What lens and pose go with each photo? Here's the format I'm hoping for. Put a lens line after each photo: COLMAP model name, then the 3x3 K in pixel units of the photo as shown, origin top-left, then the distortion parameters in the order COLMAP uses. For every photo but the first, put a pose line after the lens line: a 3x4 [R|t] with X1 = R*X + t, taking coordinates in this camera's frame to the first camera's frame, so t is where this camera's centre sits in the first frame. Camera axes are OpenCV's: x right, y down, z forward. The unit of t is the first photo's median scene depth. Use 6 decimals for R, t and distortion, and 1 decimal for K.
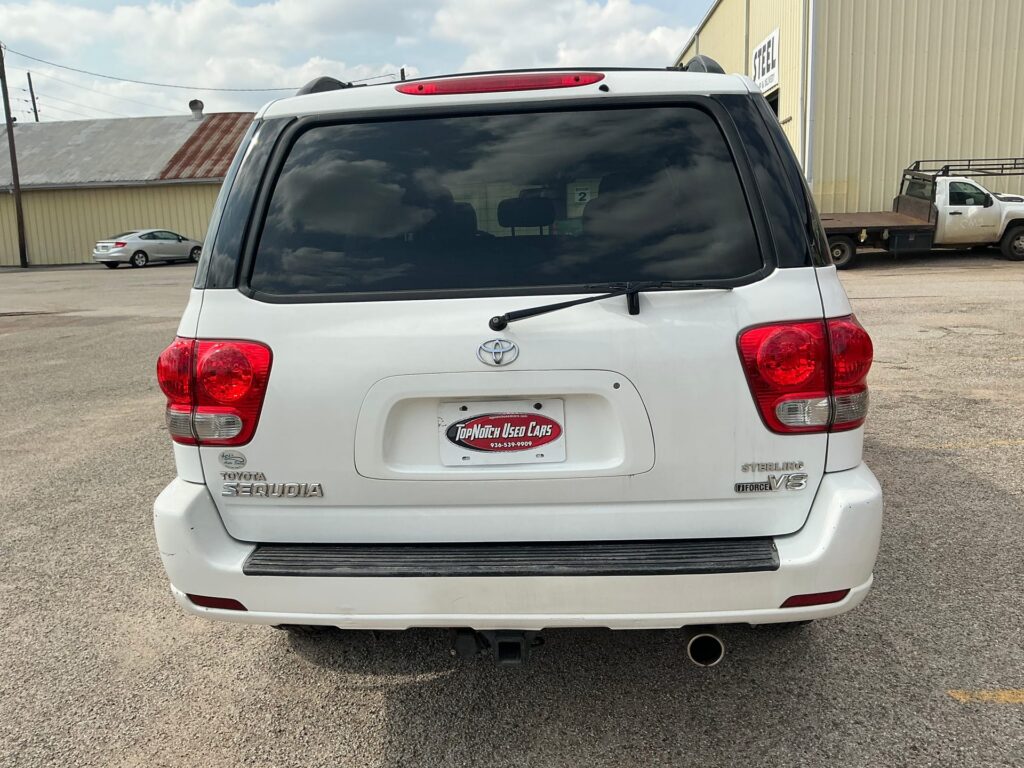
lens RADIAL K [[866.5, 0, 515.1], [0, 866.5, 385.8], [0, 0, 1]] dist [0.041770, -0.077796]
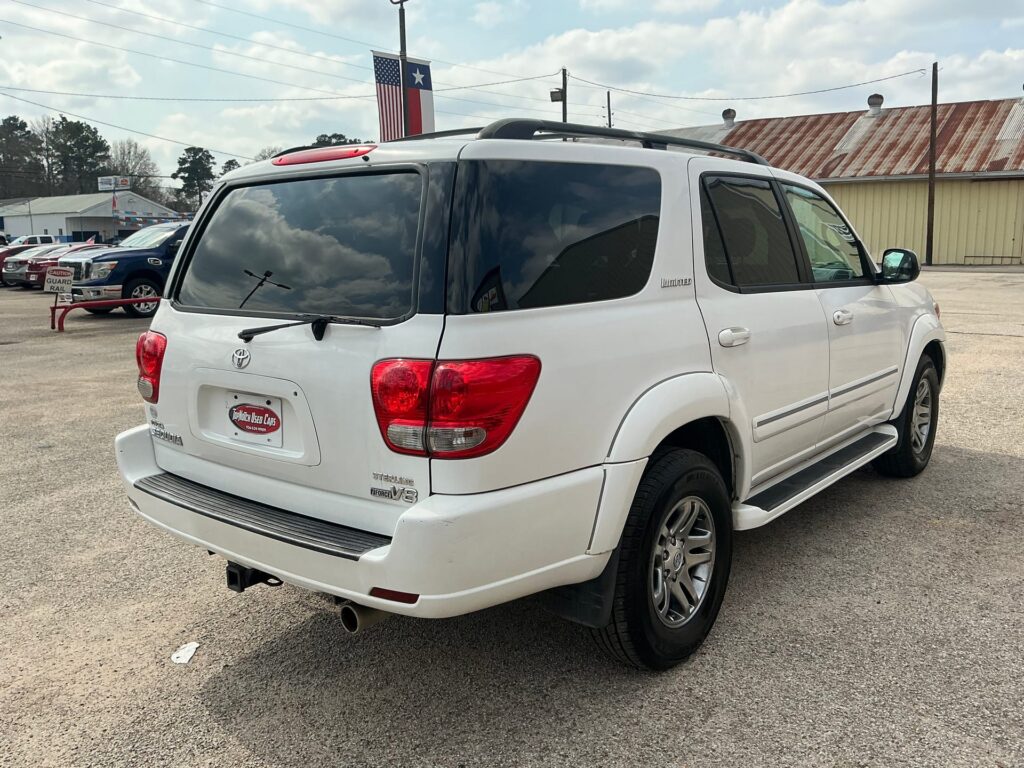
lens RADIAL K [[866.5, 0, 527.7], [0, 866.5, 385.2], [0, 0, 1]] dist [0.041770, -0.077796]
pose [[0.820195, 0.120219, -0.559310, 1.033768], [-0.120584, 0.992036, 0.036401, -0.093674], [0.559232, 0.037588, 0.828159, 0.112596]]
